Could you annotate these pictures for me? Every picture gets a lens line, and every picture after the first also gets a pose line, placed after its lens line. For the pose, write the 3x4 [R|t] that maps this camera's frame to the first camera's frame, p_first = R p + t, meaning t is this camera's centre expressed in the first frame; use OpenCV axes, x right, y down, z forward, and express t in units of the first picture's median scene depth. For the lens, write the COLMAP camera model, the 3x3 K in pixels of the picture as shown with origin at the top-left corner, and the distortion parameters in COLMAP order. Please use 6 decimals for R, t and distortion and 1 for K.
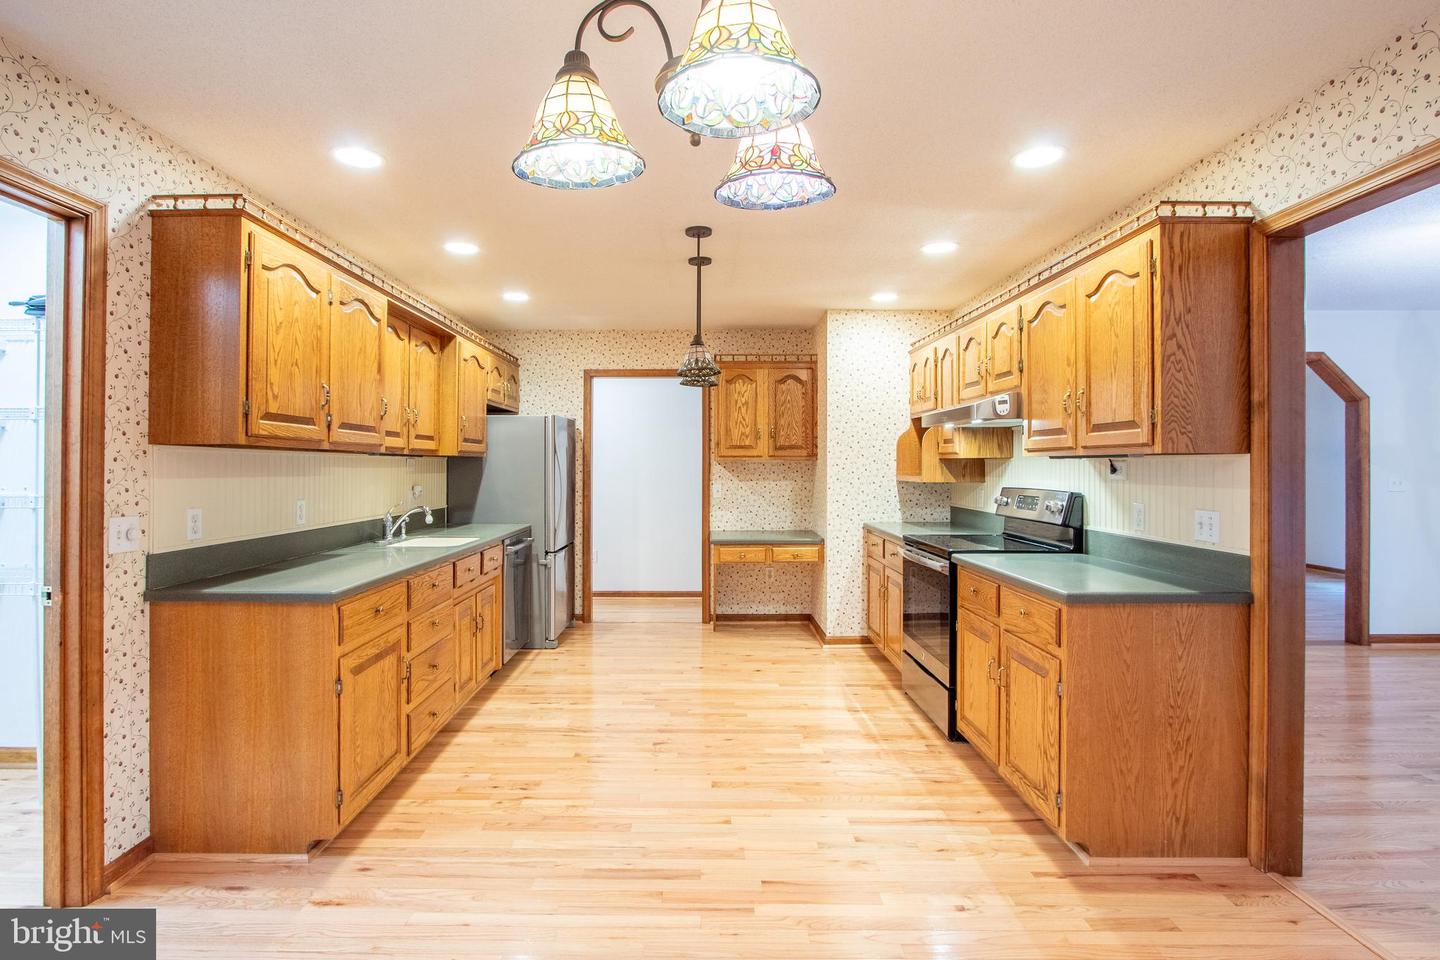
lens RADIAL K [[702.3, 0, 705.5], [0, 702.3, 461.3], [0, 0, 1]] dist [-0.022737, 0.001614]
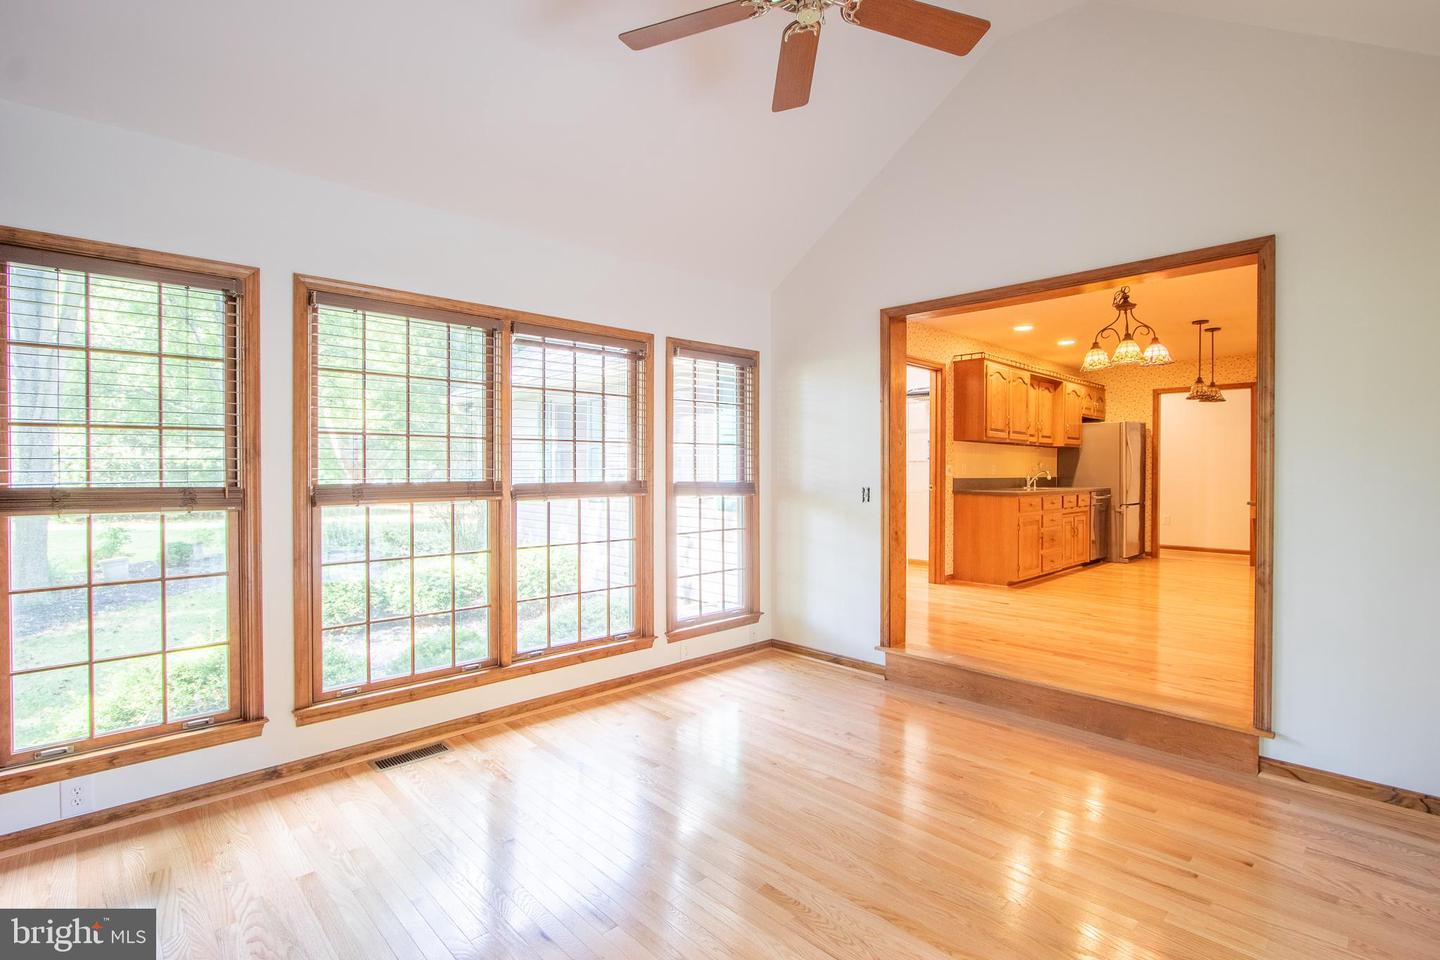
lens RADIAL K [[675.5, 0, 710.8], [0, 675.5, 476.5], [0, 0, 1]] dist [-0.021867, 0.001137]
pose [[0.681846, 0.007883, -0.731453, 0.338457], [0.003796, 0.999890, 0.014315, 0.047064], [0.731486, -0.012537, 0.681742, -0.983190]]
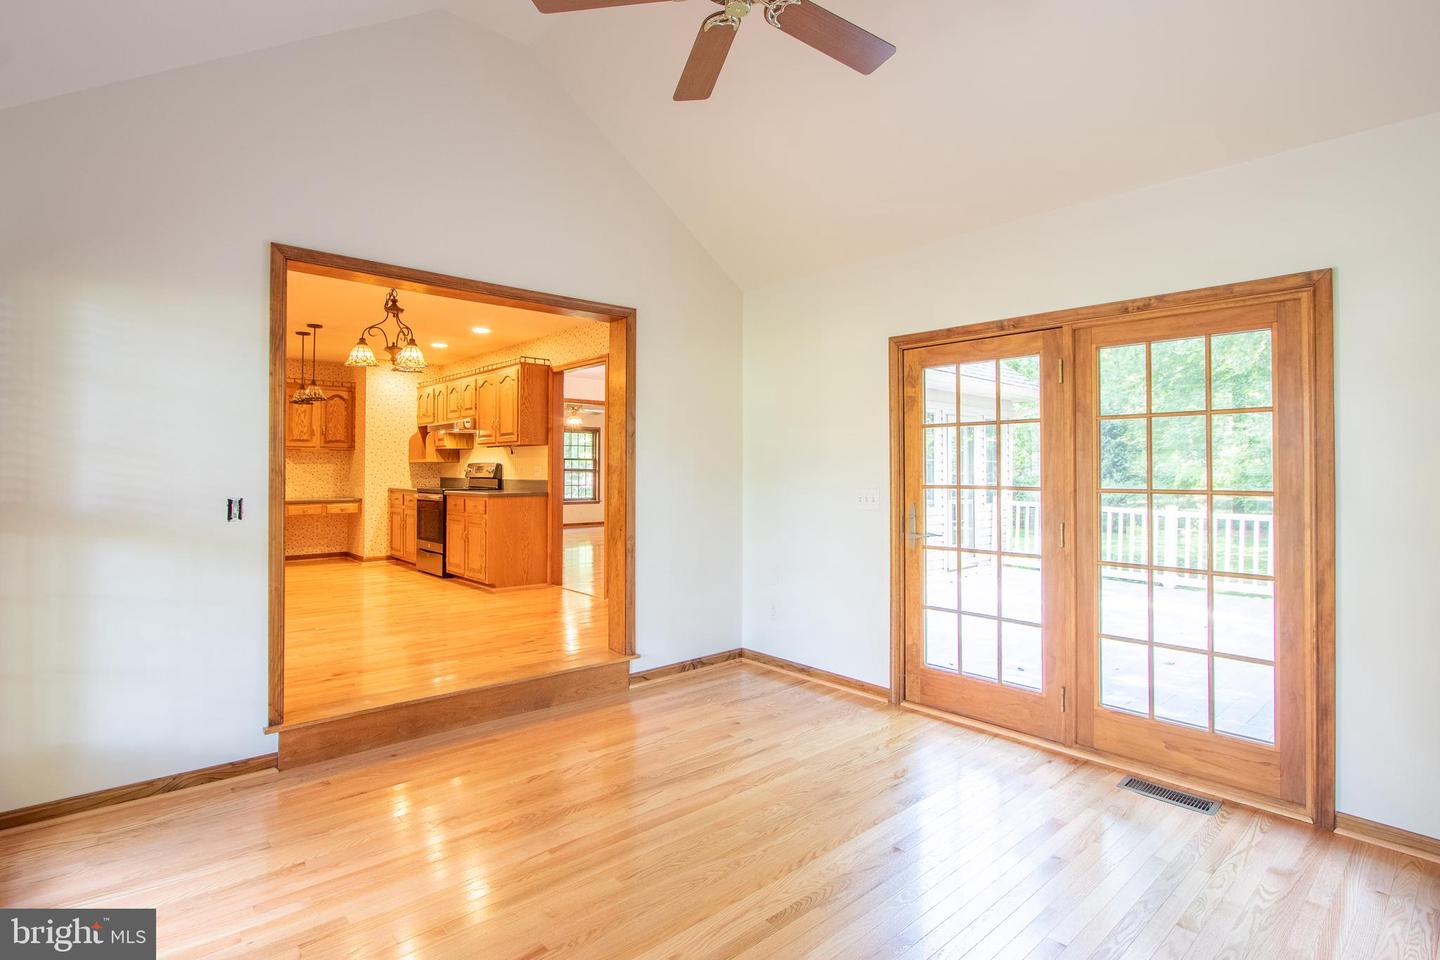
lens RADIAL K [[702.3, 0, 705.5], [0, 702.3, 461.3], [0, 0, 1]] dist [-0.022737, 0.001614]
pose [[0.755431, 0.010074, 0.655151, -0.372542], [-0.005381, 0.999943, -0.009171, 0.045711], [-0.655206, 0.003402, 0.755443, -0.950710]]
